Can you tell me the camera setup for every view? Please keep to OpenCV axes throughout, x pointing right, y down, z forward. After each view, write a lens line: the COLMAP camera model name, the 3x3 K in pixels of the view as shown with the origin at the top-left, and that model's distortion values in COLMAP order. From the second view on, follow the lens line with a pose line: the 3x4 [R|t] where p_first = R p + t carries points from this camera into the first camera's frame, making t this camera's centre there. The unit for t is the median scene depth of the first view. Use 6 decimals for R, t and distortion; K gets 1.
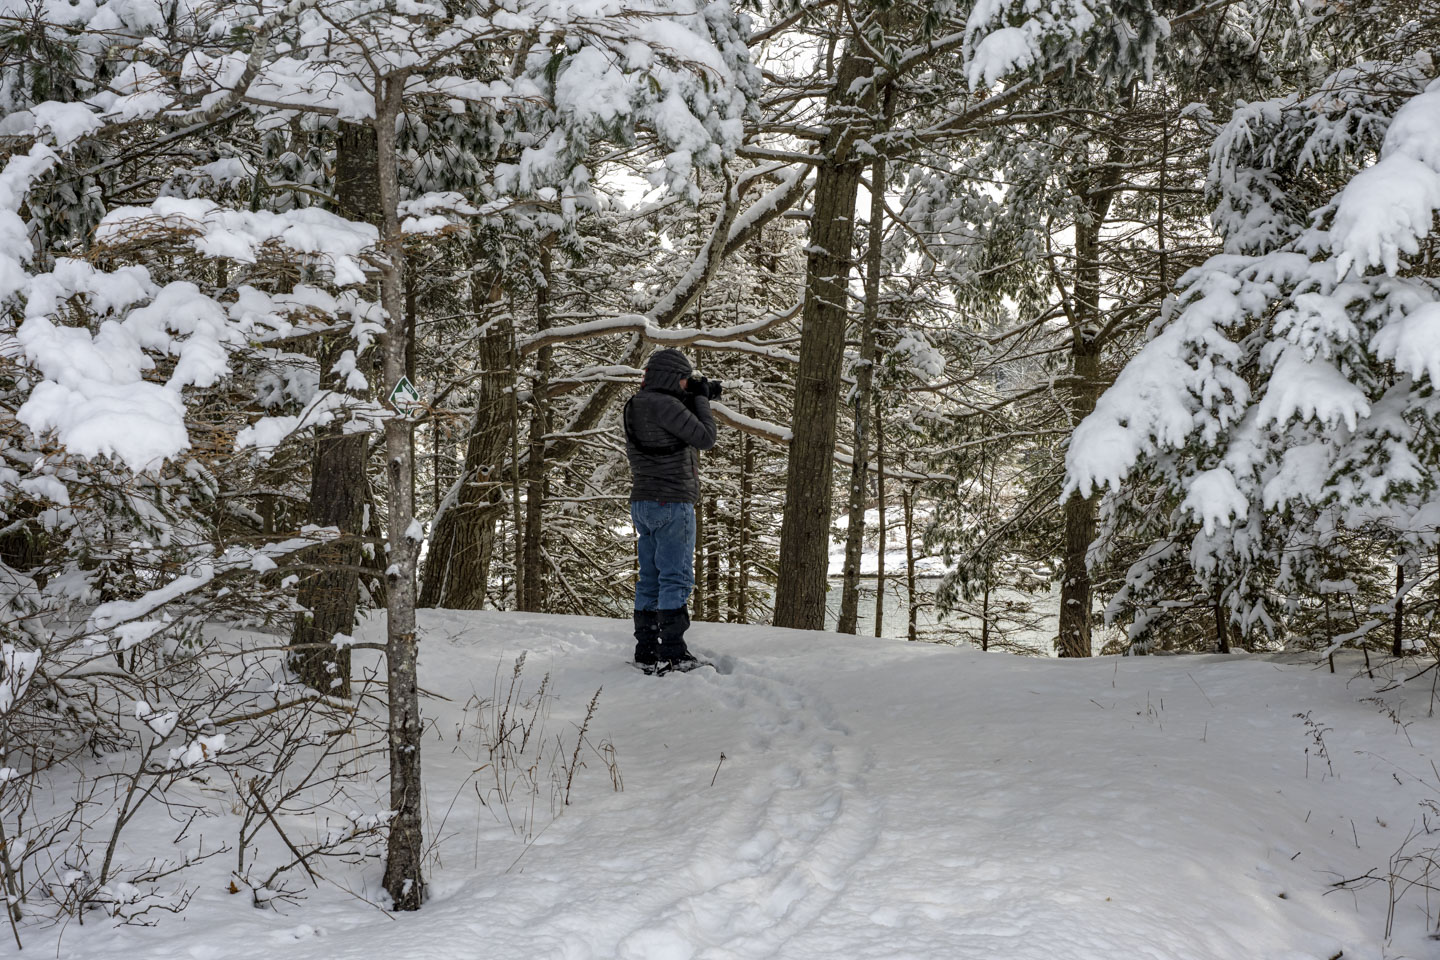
lens RADIAL K [[2015.6, 0, 722.8], [0, 2015.6, 479.9], [0, 0, 1]] dist [-0.002702, 0.000000]
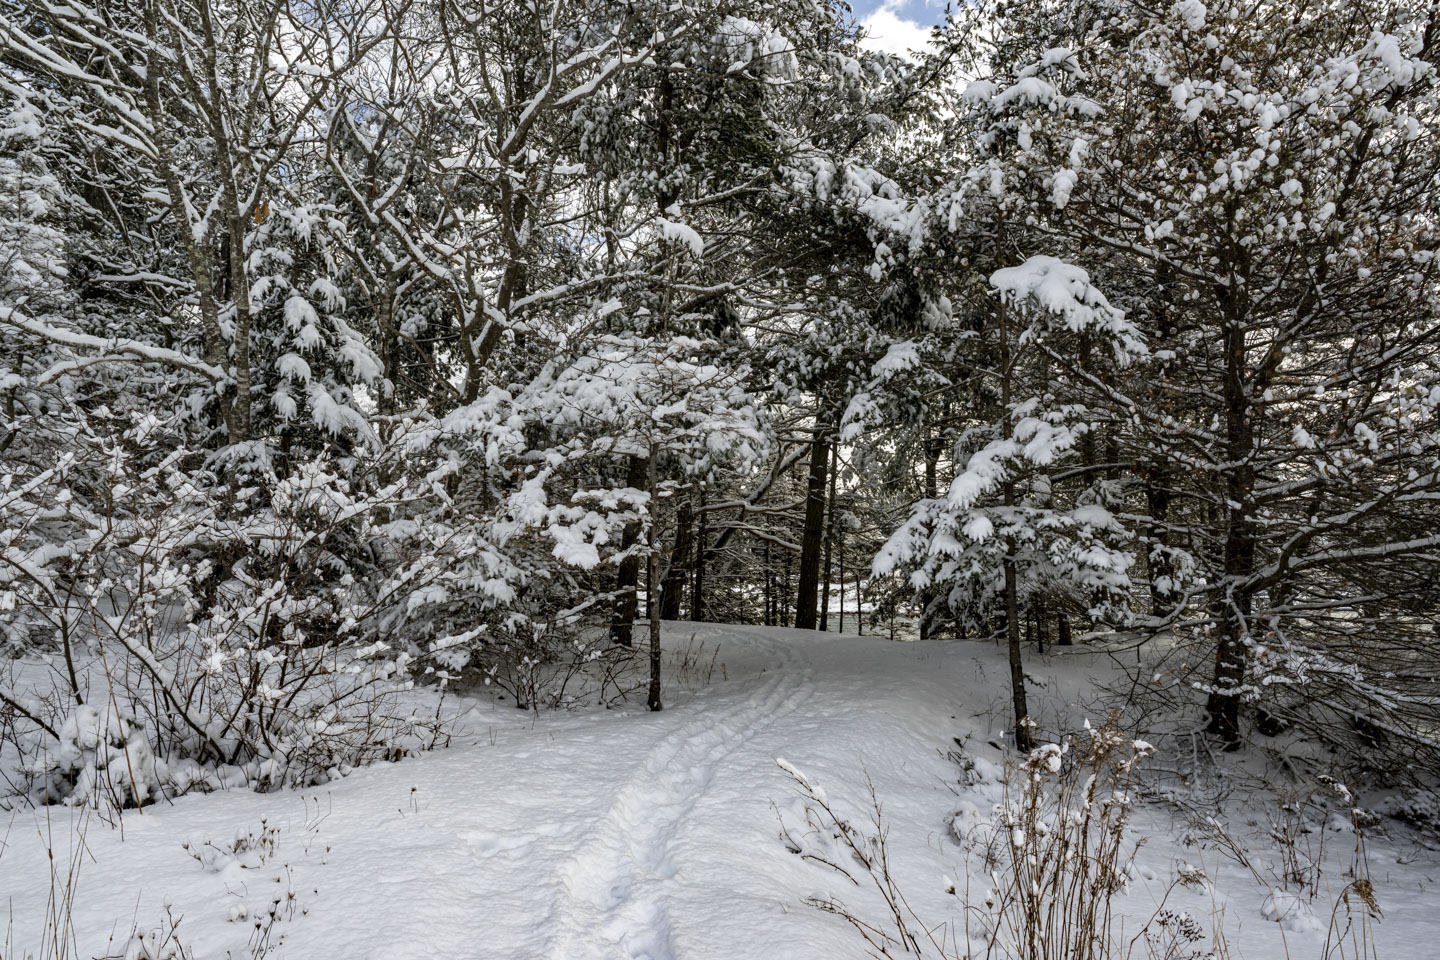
lens RADIAL K [[984.8, 0, 716.5], [0, 984.8, 474.5], [0, 0, 1]] dist [0.008989, 0.001825]
pose [[0.997057, -0.000527, -0.076659, 0.043890], [-0.006624, 0.995645, -0.092993, -0.006723], [0.076374, 0.093228, 0.992711, -0.442890]]
